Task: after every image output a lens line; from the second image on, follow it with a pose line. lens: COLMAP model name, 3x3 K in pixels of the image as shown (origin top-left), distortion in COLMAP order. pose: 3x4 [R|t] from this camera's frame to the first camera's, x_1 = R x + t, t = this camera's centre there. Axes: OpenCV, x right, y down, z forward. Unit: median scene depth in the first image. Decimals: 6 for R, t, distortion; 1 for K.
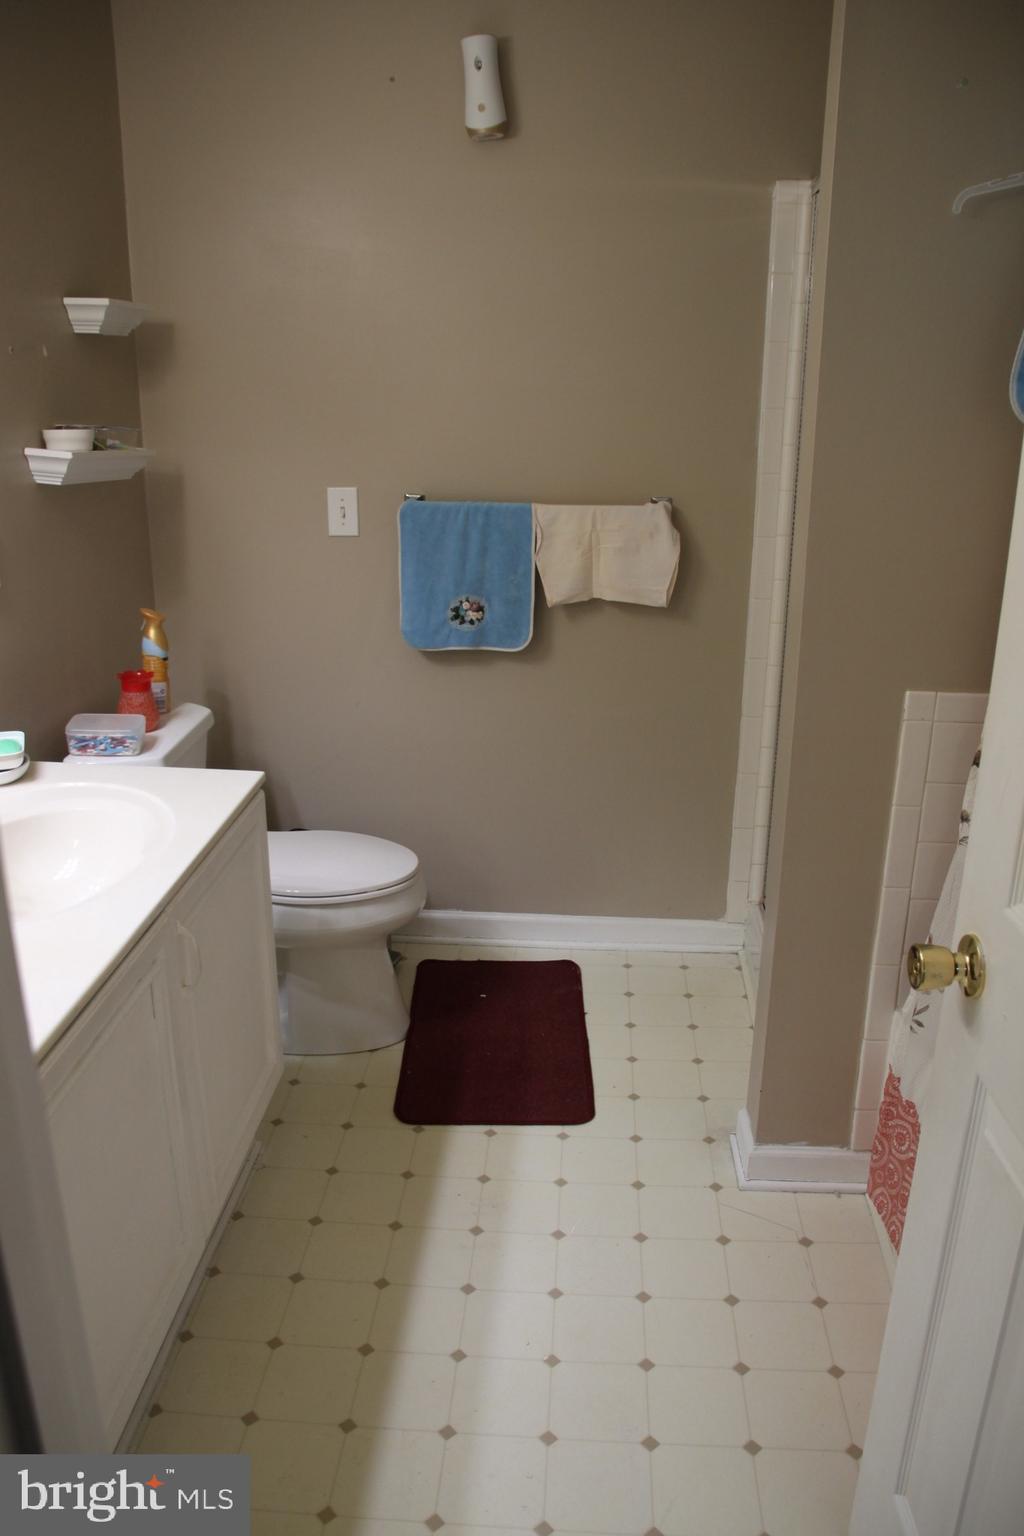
lens RADIAL K [[1150.2, 0, 512.0], [0, 1150.2, 768.0], [0, 0, 1]] dist [-0.136395, 0.077067]
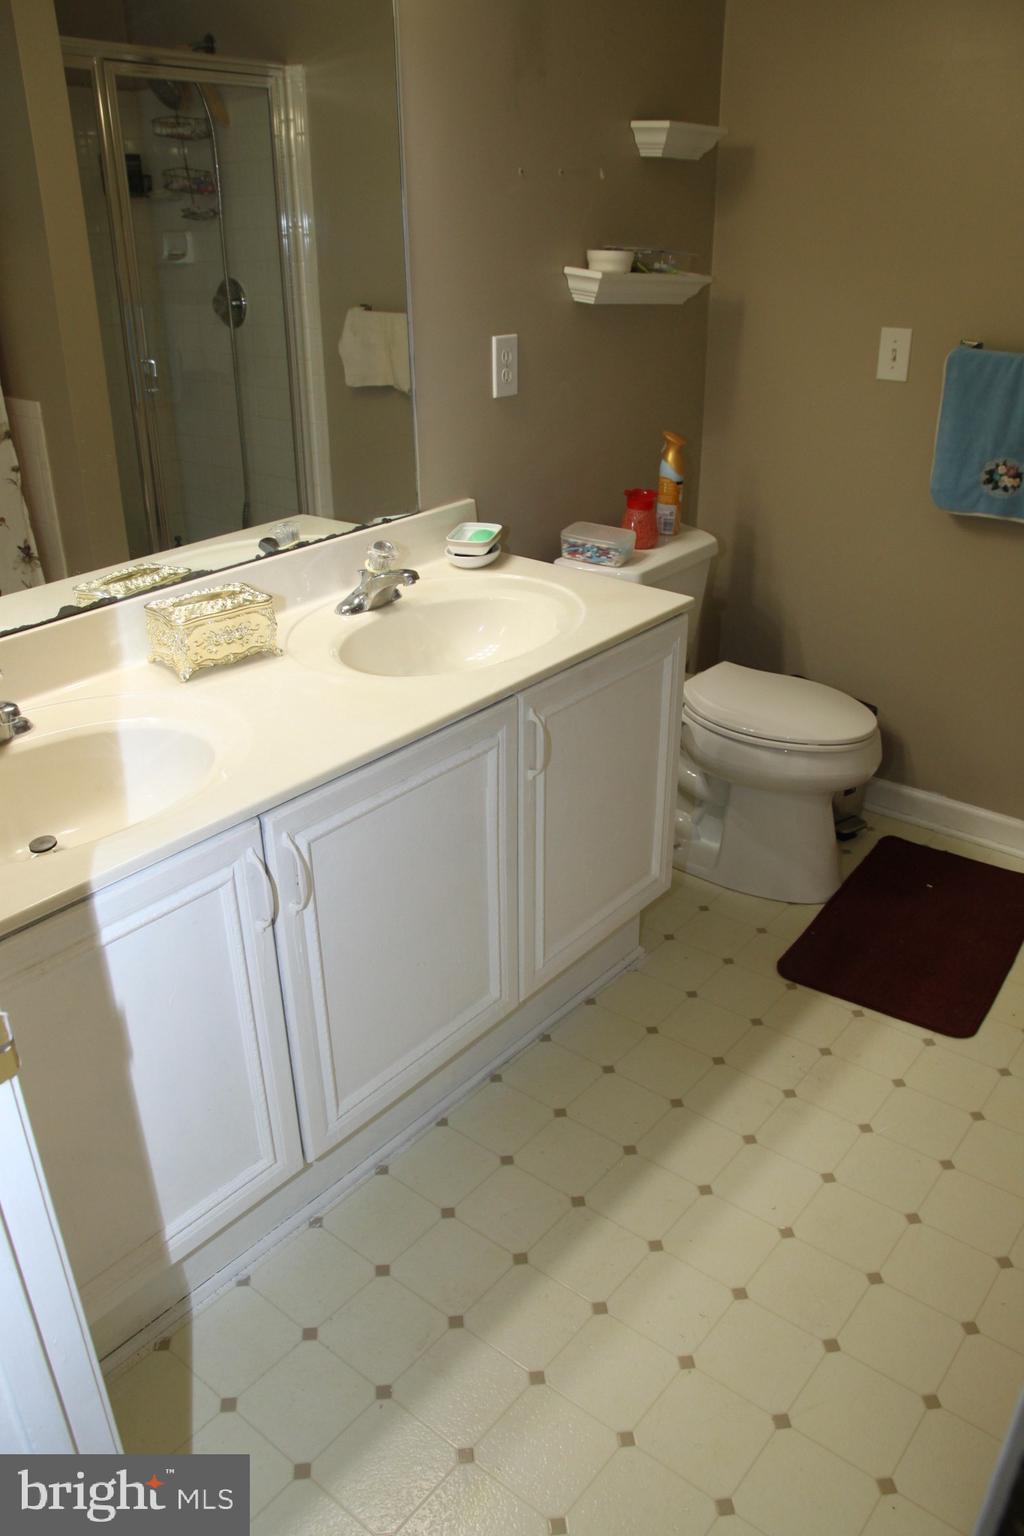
lens RADIAL K [[1150.2, 0, 512.0], [0, 1150.2, 768.0], [0, 0, 1]] dist [-0.136395, 0.077067]
pose [[0.816923, 0.241556, -0.523725, 0.186719], [-0.173279, 0.968910, 0.176601, -0.001228], [0.550101, -0.053518, 0.833381, 0.041229]]
